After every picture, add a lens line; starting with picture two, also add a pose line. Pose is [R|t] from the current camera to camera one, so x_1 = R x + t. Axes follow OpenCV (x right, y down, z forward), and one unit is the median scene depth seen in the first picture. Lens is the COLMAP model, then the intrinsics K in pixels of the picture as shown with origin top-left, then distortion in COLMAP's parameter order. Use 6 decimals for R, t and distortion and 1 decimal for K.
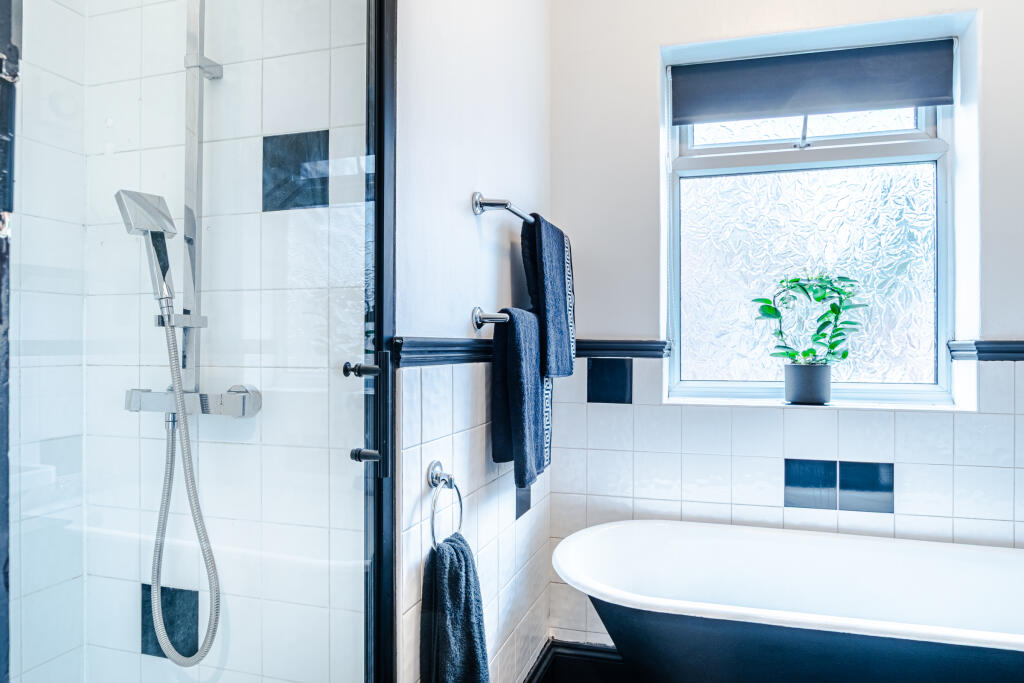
lens RADIAL K [[696.7, 0, 514.7], [0, 696.7, 340.5], [0, 0, 1]] dist [-0.001944, 0.005584]
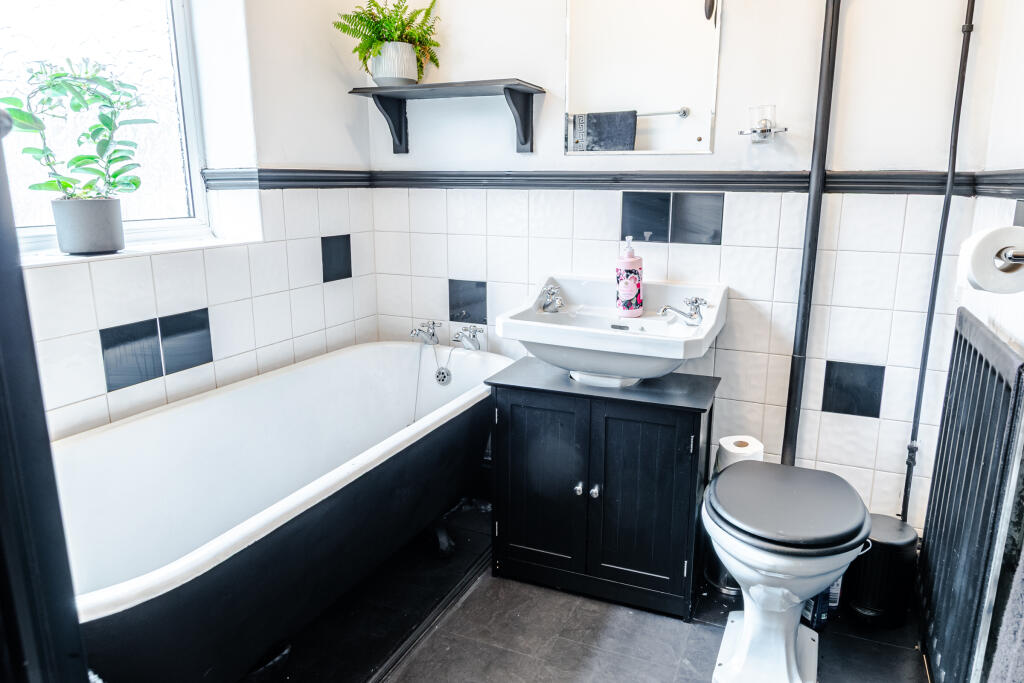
lens RADIAL K [[696.7, 0, 514.9], [0, 696.7, 347.0], [0, 0, 1]] dist [-0.001944, 0.005584]
pose [[0.113249, -0.236443, 0.965023, -0.281130], [-0.012107, 0.970871, 0.239297, 0.004188], [-0.993493, -0.038783, 0.107087, 0.476555]]
